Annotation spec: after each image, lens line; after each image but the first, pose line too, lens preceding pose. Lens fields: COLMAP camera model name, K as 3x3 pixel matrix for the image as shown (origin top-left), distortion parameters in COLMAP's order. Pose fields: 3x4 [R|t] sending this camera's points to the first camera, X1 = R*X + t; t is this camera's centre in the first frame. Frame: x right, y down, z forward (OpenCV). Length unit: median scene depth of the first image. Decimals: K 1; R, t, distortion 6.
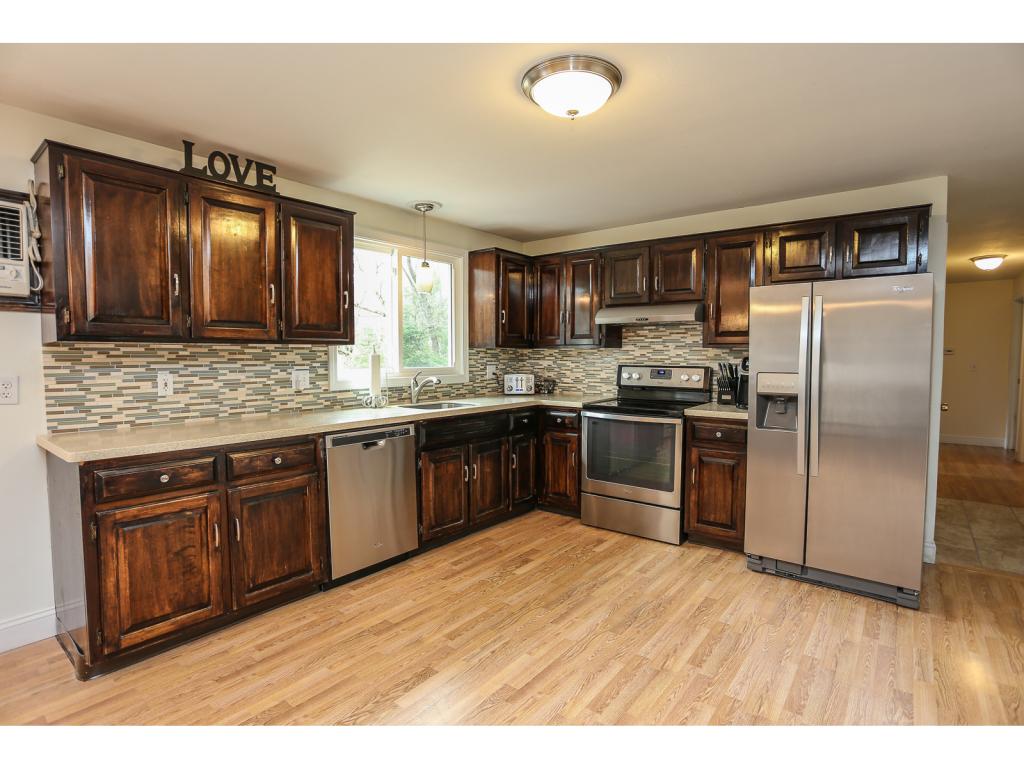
lens RADIAL K [[527.2, 0, 508.3], [0, 527.2, 383.5], [0, 0, 1]] dist [-0.071149, 0.033985]
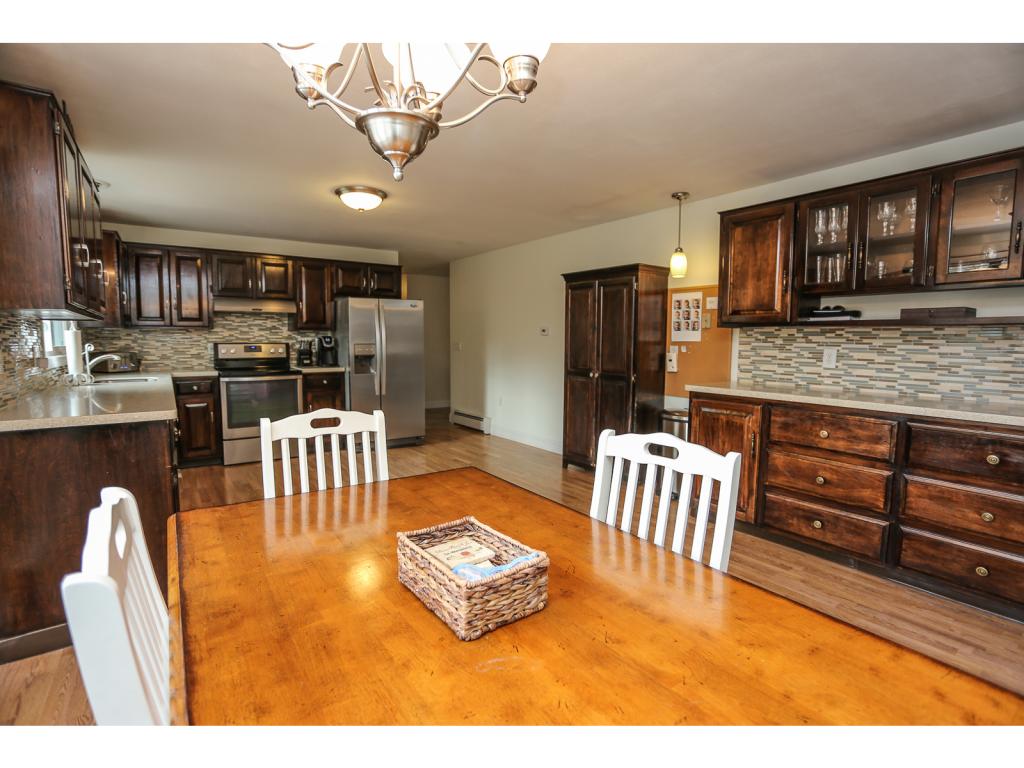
lens RADIAL K [[508.6, 0, 507.9], [0, 508.6, 383.7], [0, 0, 1]] dist [-0.068853, 0.029662]
pose [[0.273041, -0.082667, 0.958444, -1.054311], [0.049267, 0.996195, 0.071888, 0.016223], [-0.960740, 0.027591, 0.276075, -0.021138]]
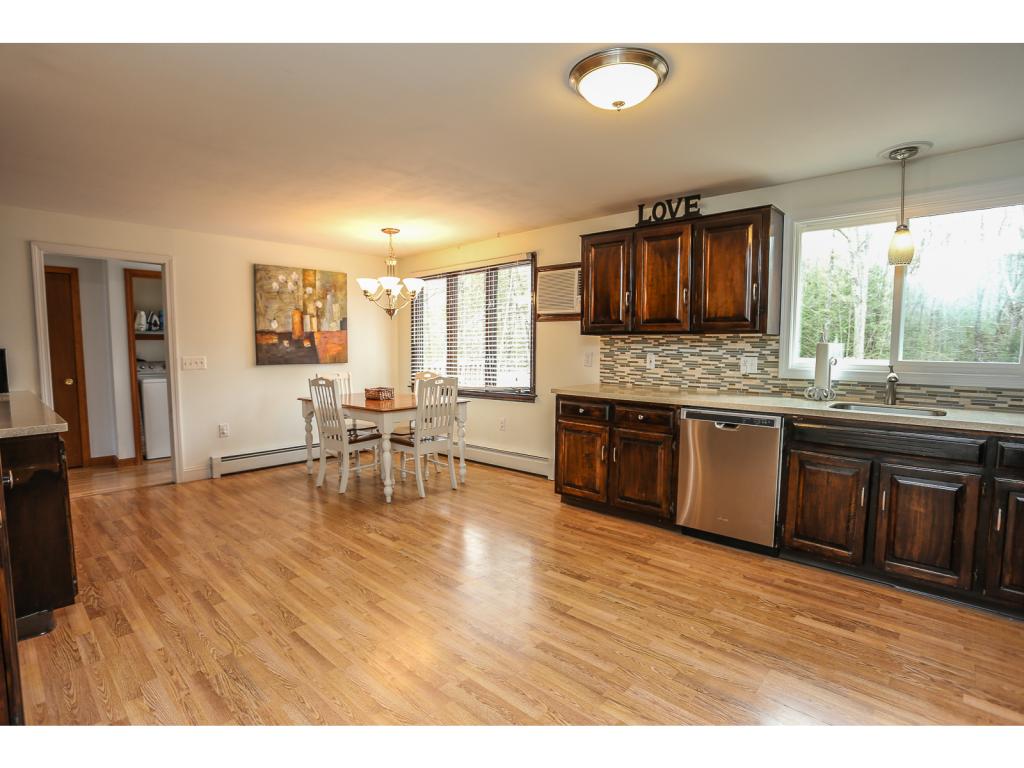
lens RADIAL K [[508.6, 0, 507.9], [0, 508.6, 383.7], [0, 0, 1]] dist [-0.068853, 0.029662]
pose [[-0.077326, 0.082712, -0.993569, 0.762156], [-0.053817, 0.994754, 0.086999, -0.034941], [0.995552, 0.060198, -0.072469, 0.587349]]
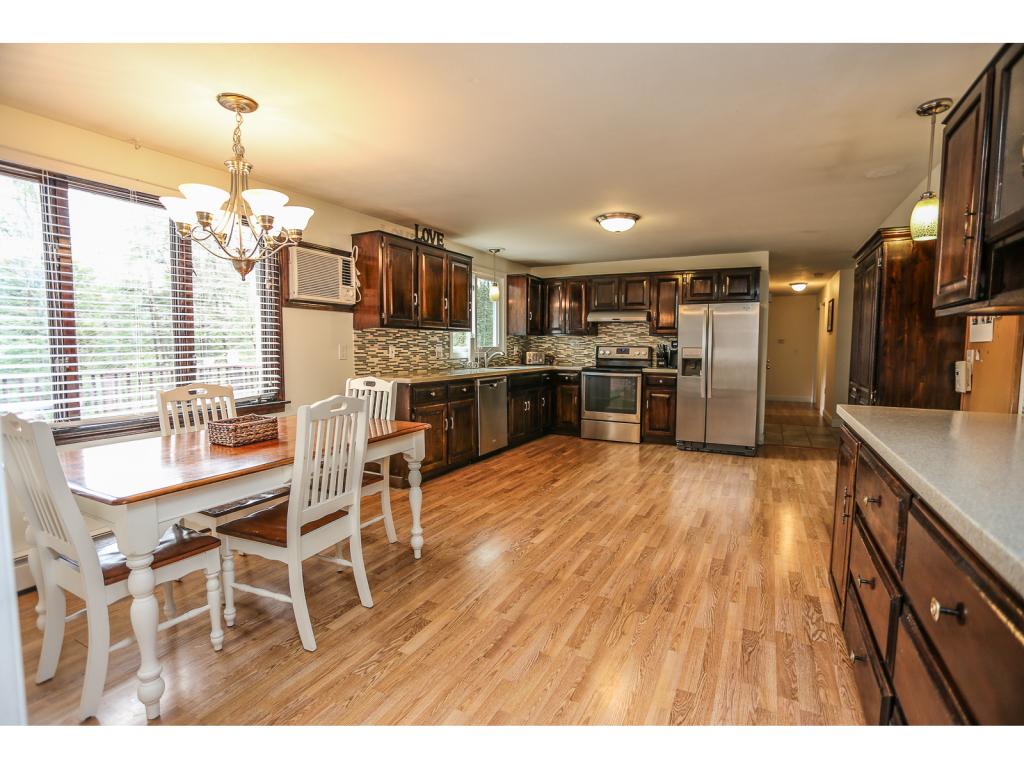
lens RADIAL K [[508.6, 0, 507.9], [0, 508.6, 383.7], [0, 0, 1]] dist [-0.068853, 0.029662]
pose [[0.981800, -0.008972, 0.189704, -0.518644], [0.005116, 0.999770, 0.020807, 0.068778], [-0.189847, -0.019458, 0.981621, -0.736781]]
